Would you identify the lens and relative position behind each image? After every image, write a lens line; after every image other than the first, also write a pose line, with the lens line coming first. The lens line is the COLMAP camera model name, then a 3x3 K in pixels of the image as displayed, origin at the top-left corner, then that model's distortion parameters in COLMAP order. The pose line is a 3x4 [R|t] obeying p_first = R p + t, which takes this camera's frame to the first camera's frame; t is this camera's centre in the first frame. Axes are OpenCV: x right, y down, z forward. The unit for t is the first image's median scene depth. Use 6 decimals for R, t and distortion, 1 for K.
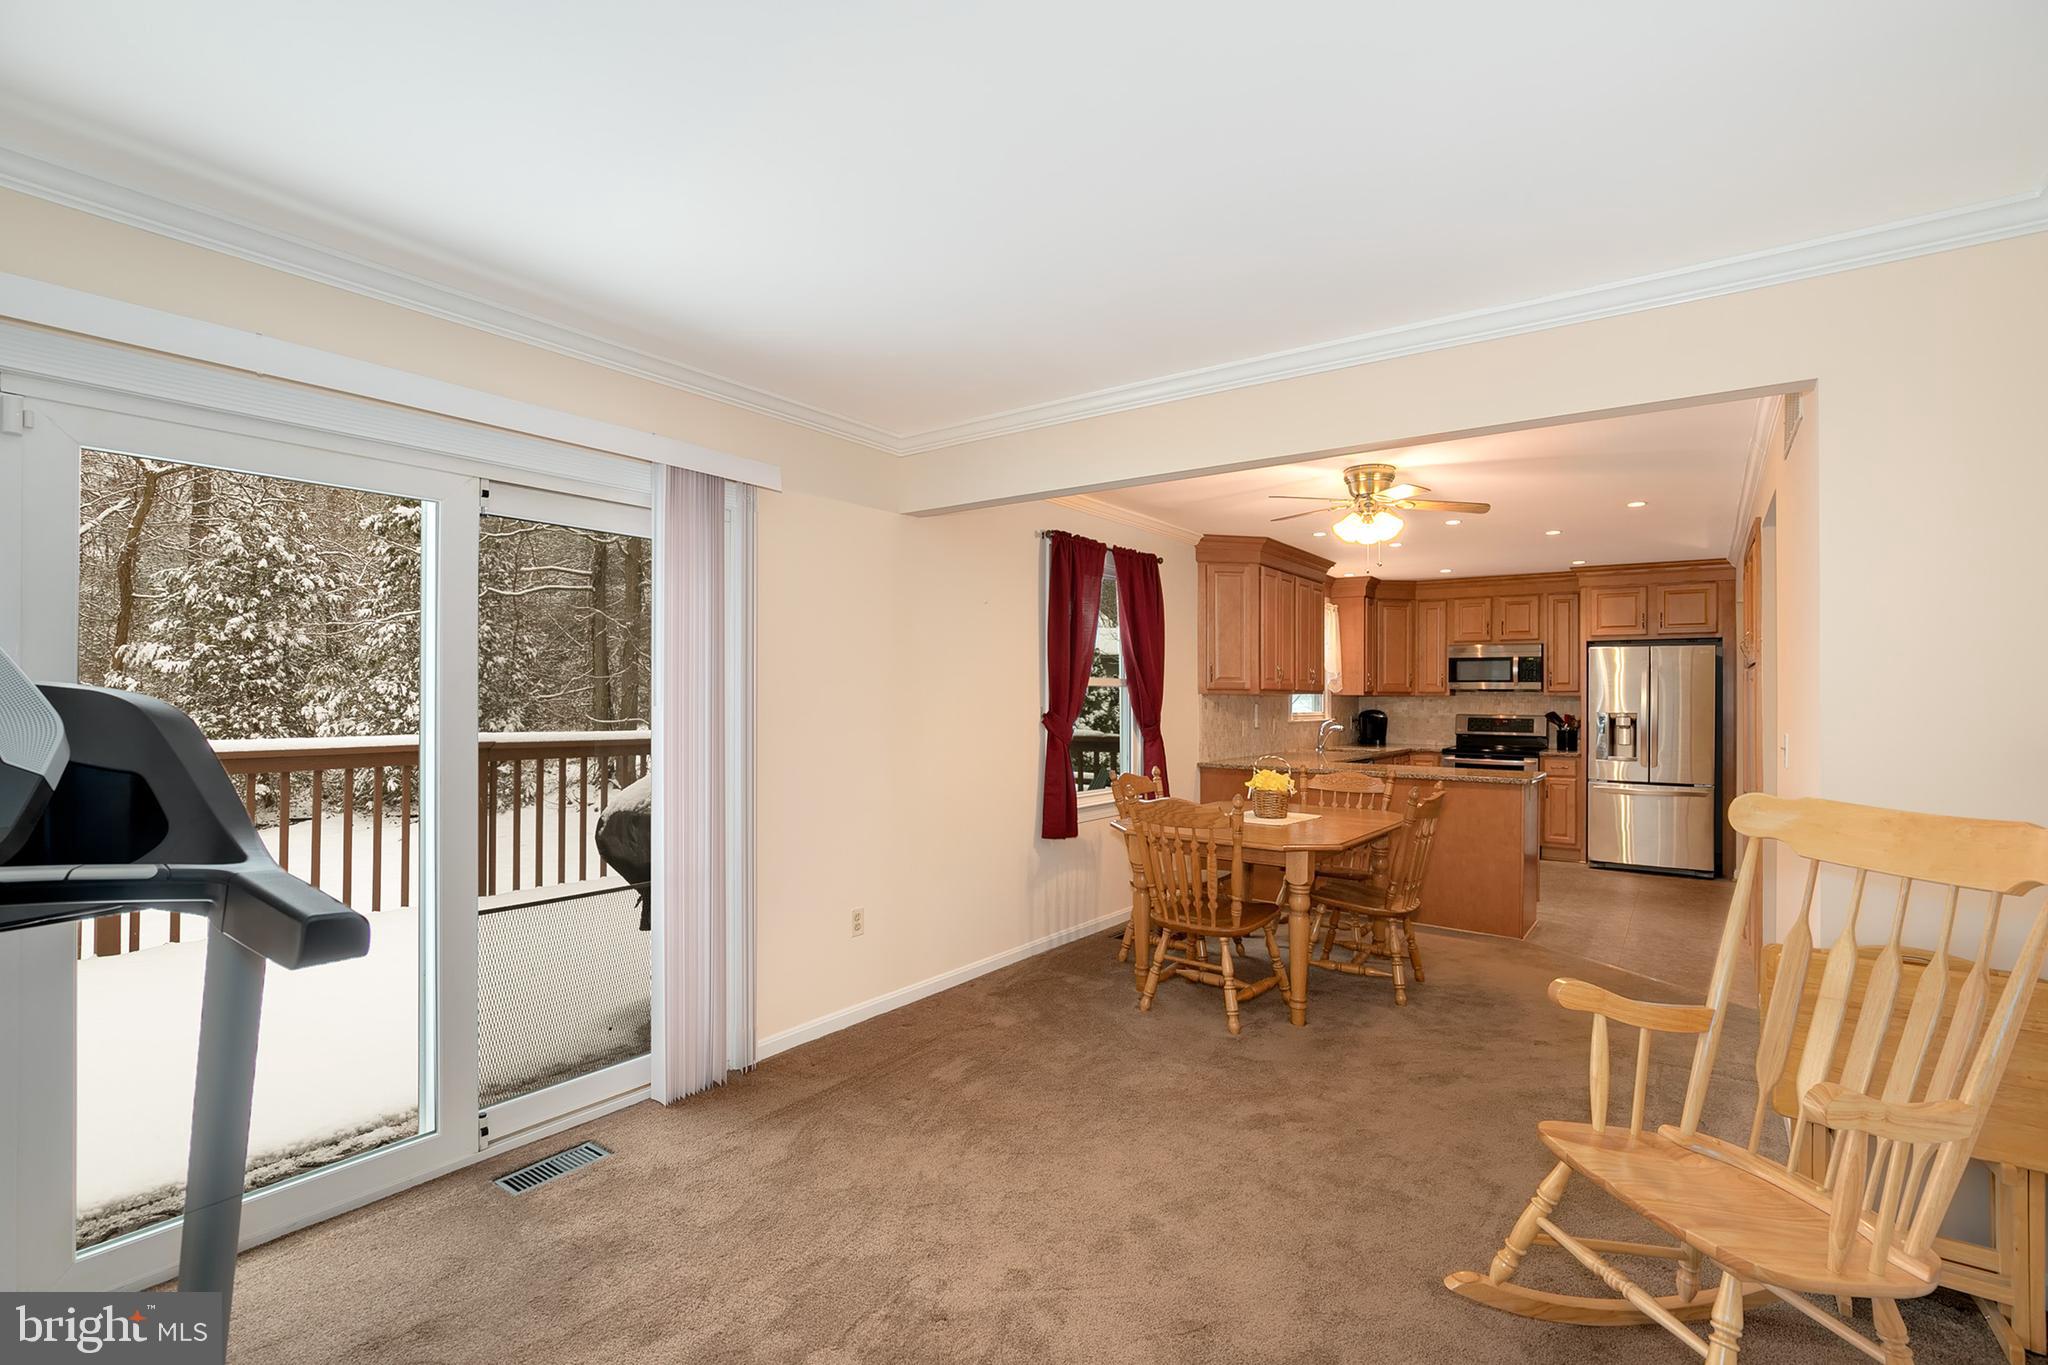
lens RADIAL K [[944.3, 0, 1025.7], [0, 944.3, 691.9], [0, 0, 1]] dist [-0.010765, -0.000022]
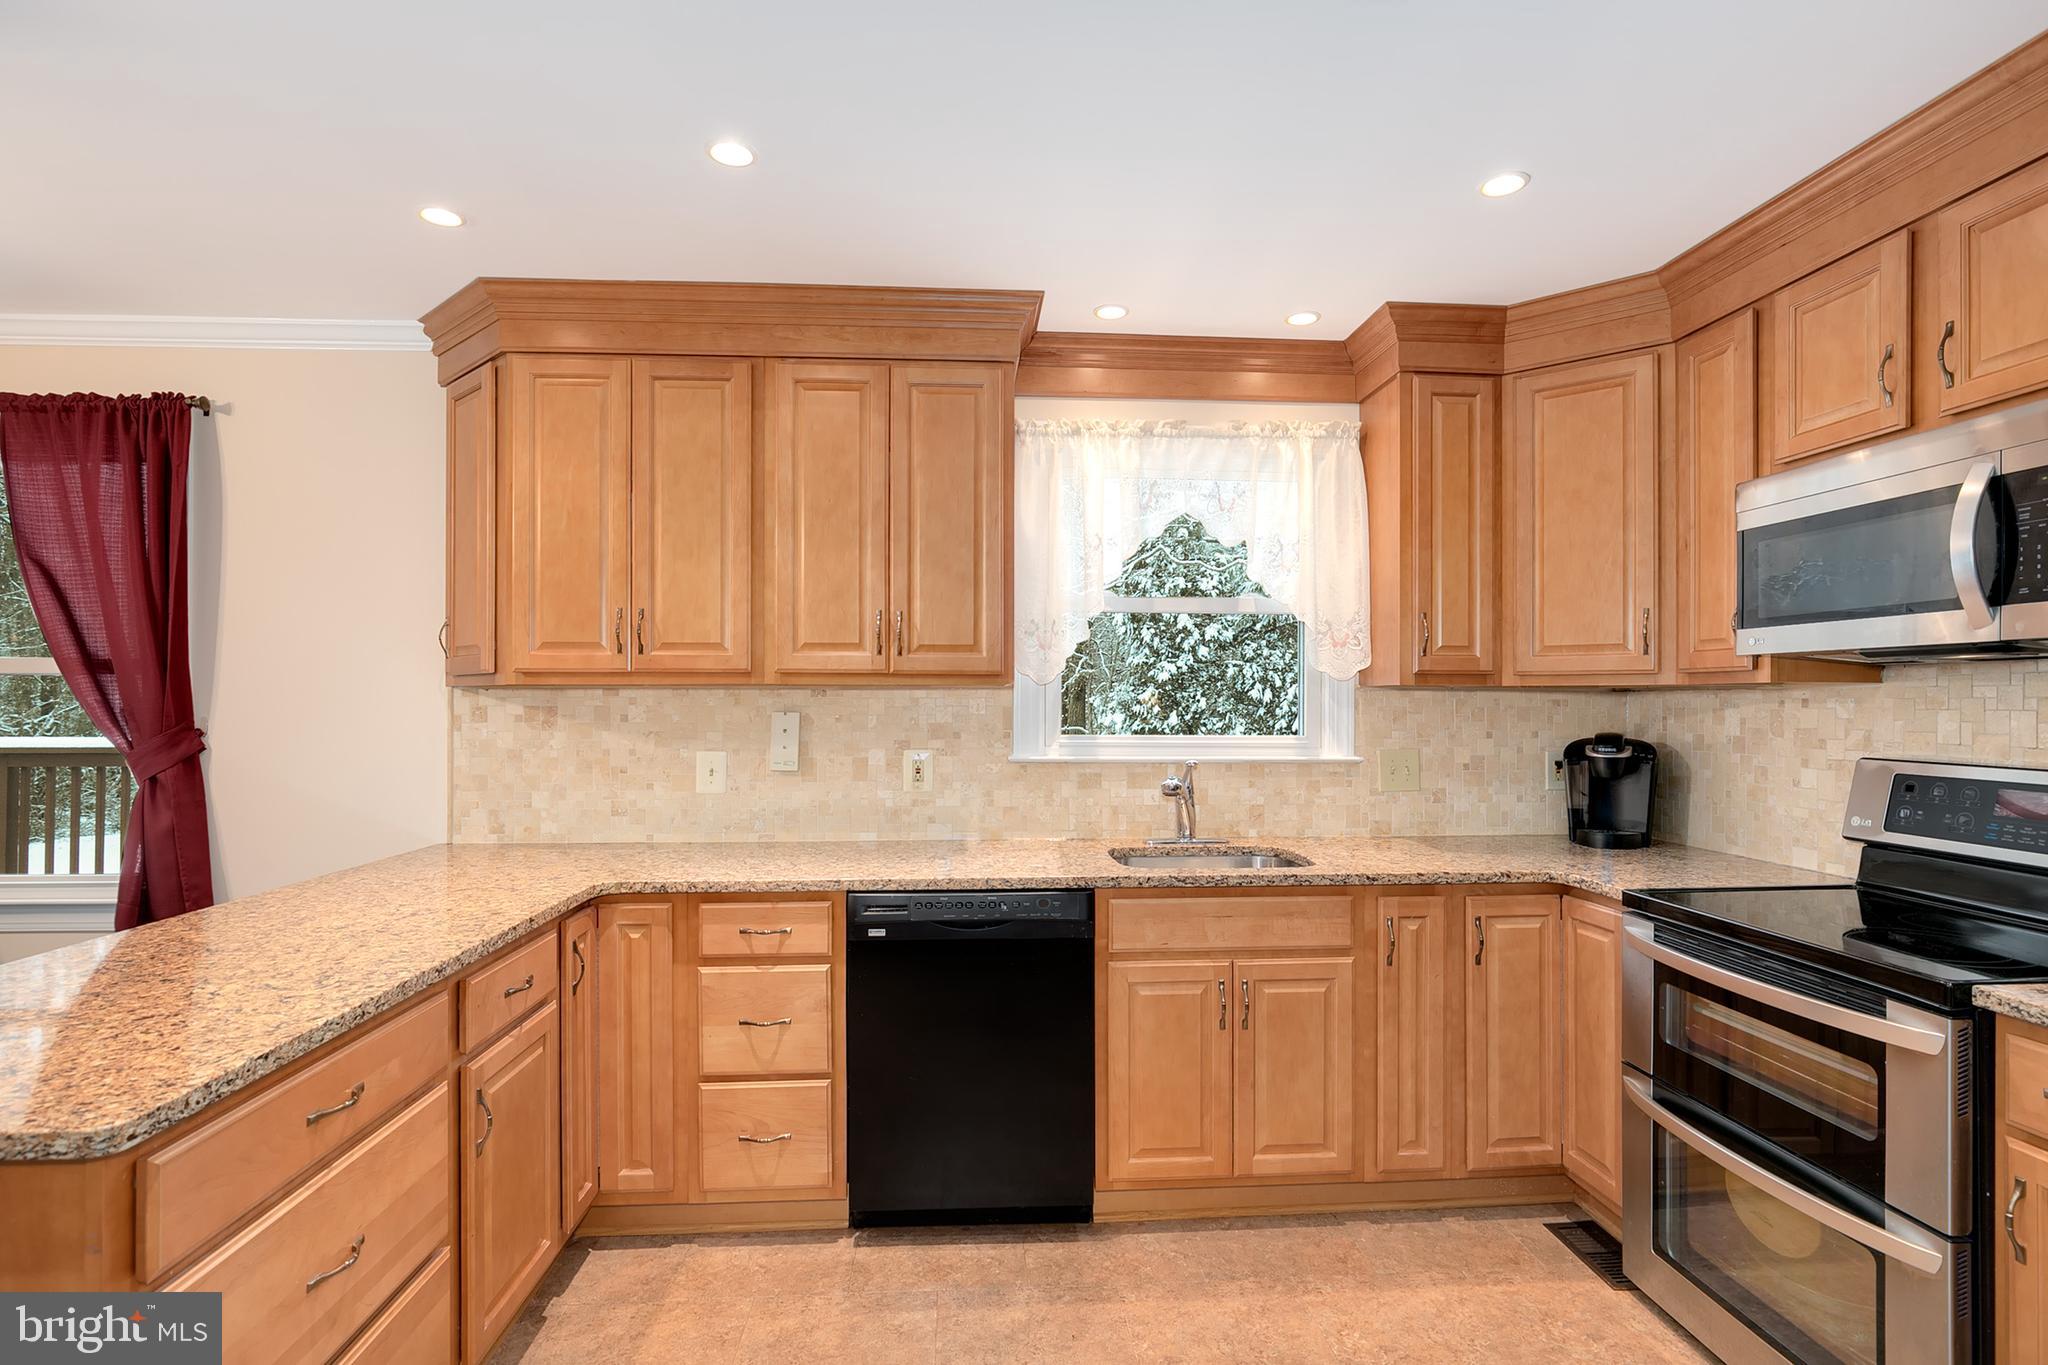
lens RADIAL K [[984.8, 0, 1023.0], [0, 984.8, 701.0], [0, 0, 1]] dist [-0.016115, 0.002707]
pose [[0.635547, -0.004788, -0.772047, 0.589877], [0.005942, 0.999981, -0.001310, 0.009215], [0.772039, -0.003755, 0.635564, 0.766255]]
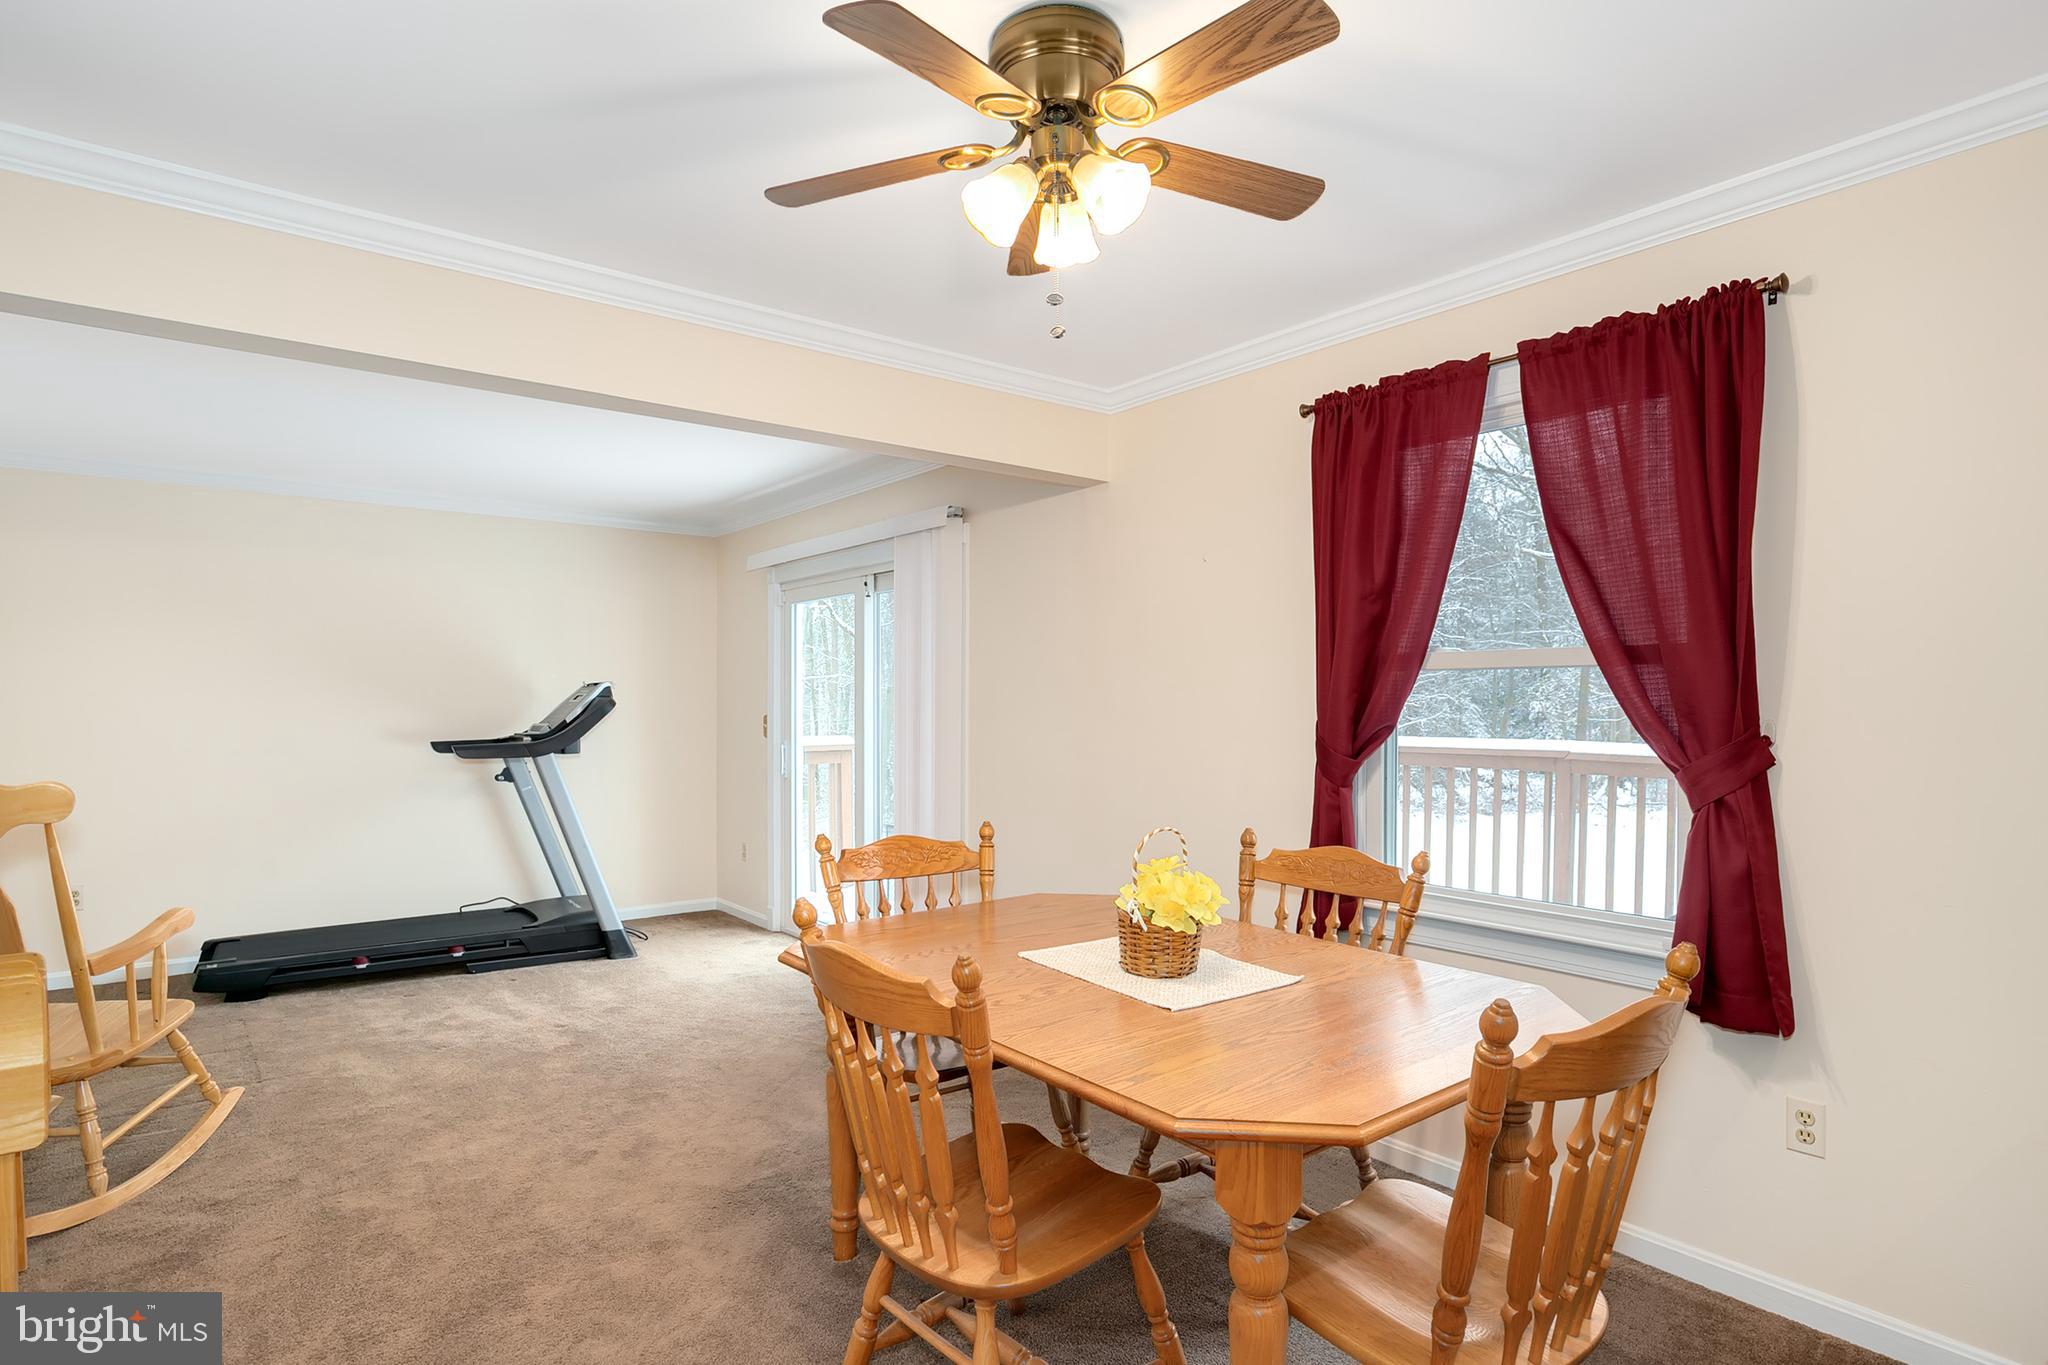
lens RADIAL K [[984.8, 0, 1023.0], [0, 984.8, 701.0], [0, 0, 1]] dist [-0.016115, 0.002707]
pose [[-0.237045, -0.006373, -0.971478, 0.413398], [-0.000290, 0.999979, -0.006489, 0.009747], [0.971499, -0.001256, -0.237042, 0.620362]]
